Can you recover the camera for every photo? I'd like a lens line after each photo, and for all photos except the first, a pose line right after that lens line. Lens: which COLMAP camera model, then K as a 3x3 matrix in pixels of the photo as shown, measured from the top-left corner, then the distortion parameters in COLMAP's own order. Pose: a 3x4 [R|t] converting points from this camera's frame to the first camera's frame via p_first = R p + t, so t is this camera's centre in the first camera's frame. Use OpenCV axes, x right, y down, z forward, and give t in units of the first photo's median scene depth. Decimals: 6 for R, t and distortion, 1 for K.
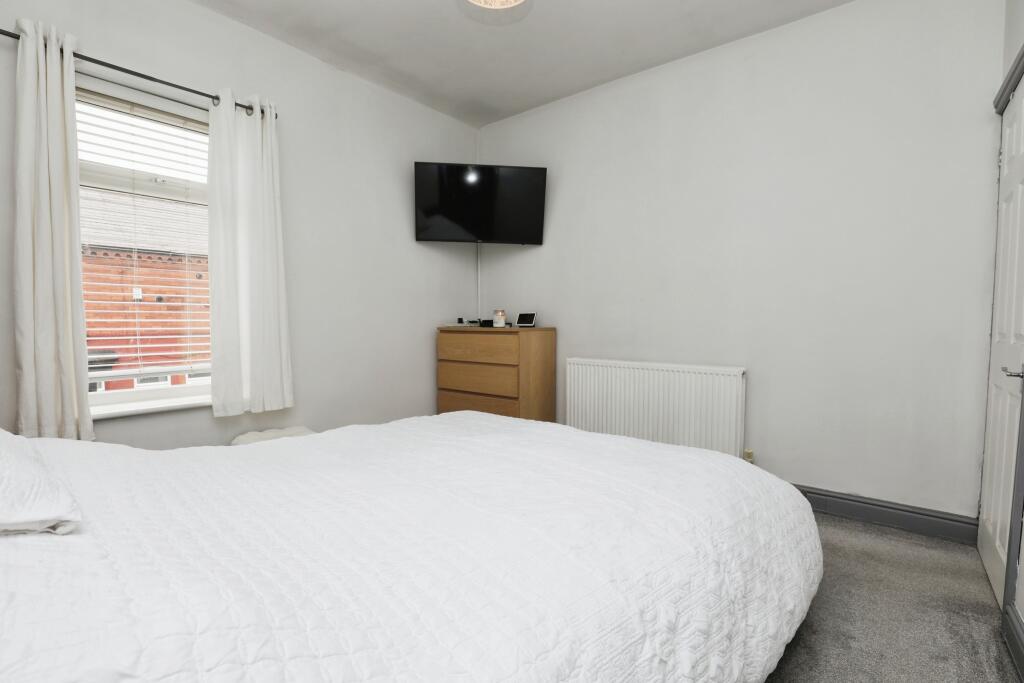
lens RADIAL K [[471.0, 0, 492.8], [0, 471.0, 340.6], [0, 0, 1]] dist [-0.044559, 0.008878]
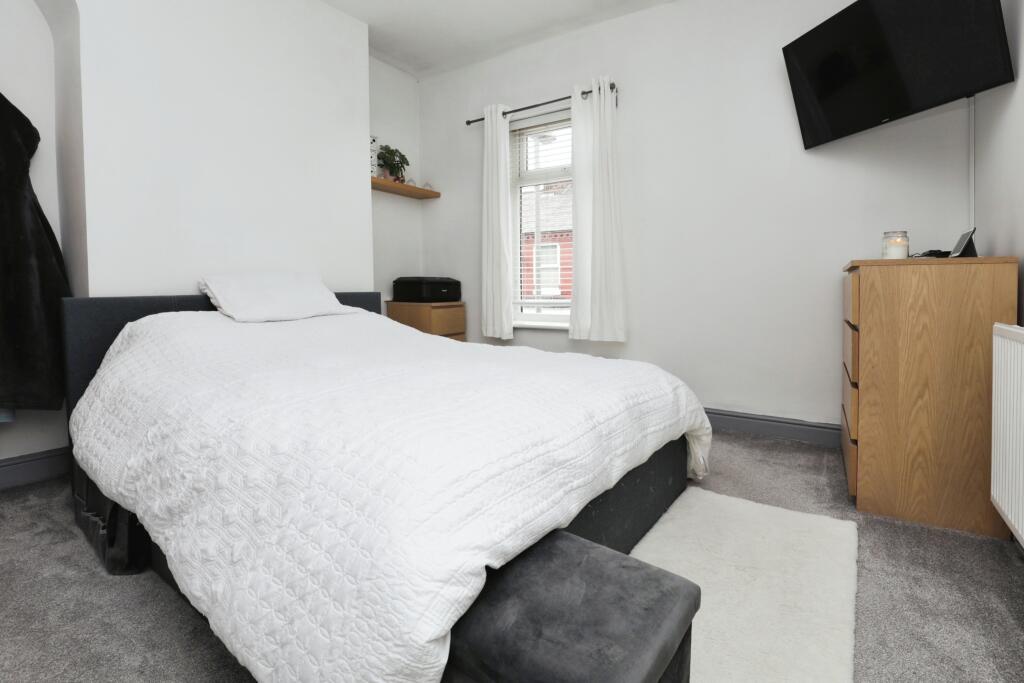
lens RADIAL K [[471.0, 0, 492.8], [0, 471.0, 340.6], [0, 0, 1]] dist [-0.044559, 0.008878]
pose [[0.102481, 0.104877, -0.989191, 0.748674], [-0.036221, 0.994161, 0.101651, 0.038930], [0.994075, 0.025412, 0.105681, 0.640951]]
